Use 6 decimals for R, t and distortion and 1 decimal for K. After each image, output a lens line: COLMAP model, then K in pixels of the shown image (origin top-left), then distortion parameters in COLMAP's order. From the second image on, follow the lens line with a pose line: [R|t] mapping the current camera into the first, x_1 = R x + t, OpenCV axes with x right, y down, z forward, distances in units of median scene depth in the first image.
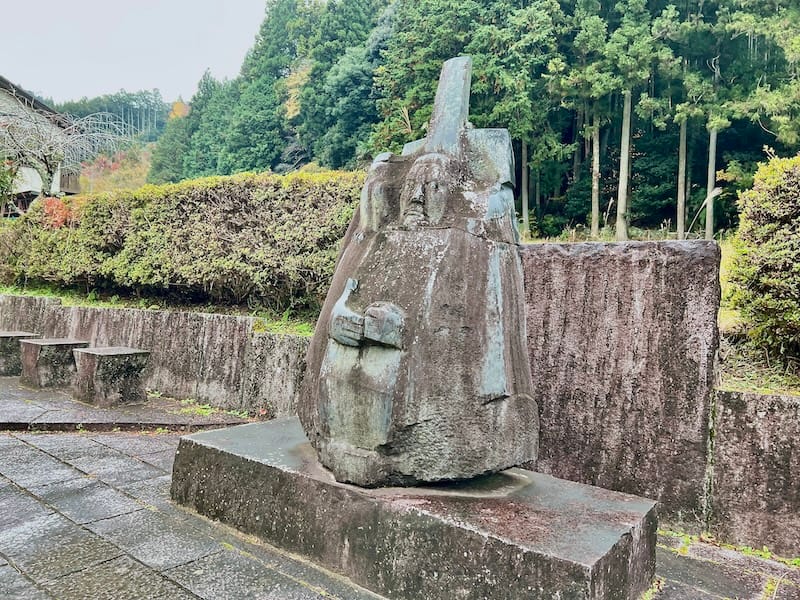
lens RADIAL K [[601.5, 0, 397.5], [0, 601.5, 296.9], [0, 0, 1]] dist [0.025782, -0.015319]
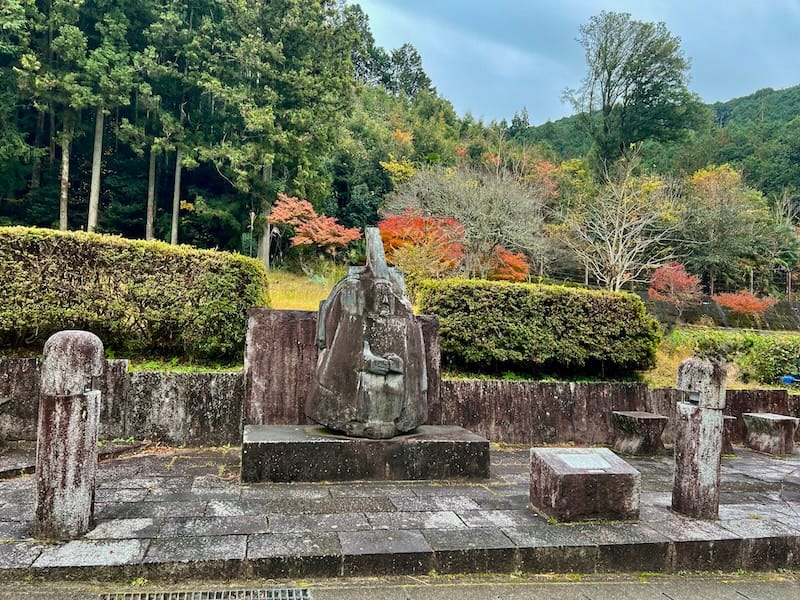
lens RADIAL K [[601.5, 0, 396.9], [0, 601.5, 302.5], [0, 0, 1]] dist [0.025782, -0.015319]
pose [[0.608598, 0.012647, 0.793378, -0.138003], [-0.012837, 0.999899, -0.006091, -0.012817], [-0.793375, -0.006478, 0.608699, -0.026809]]
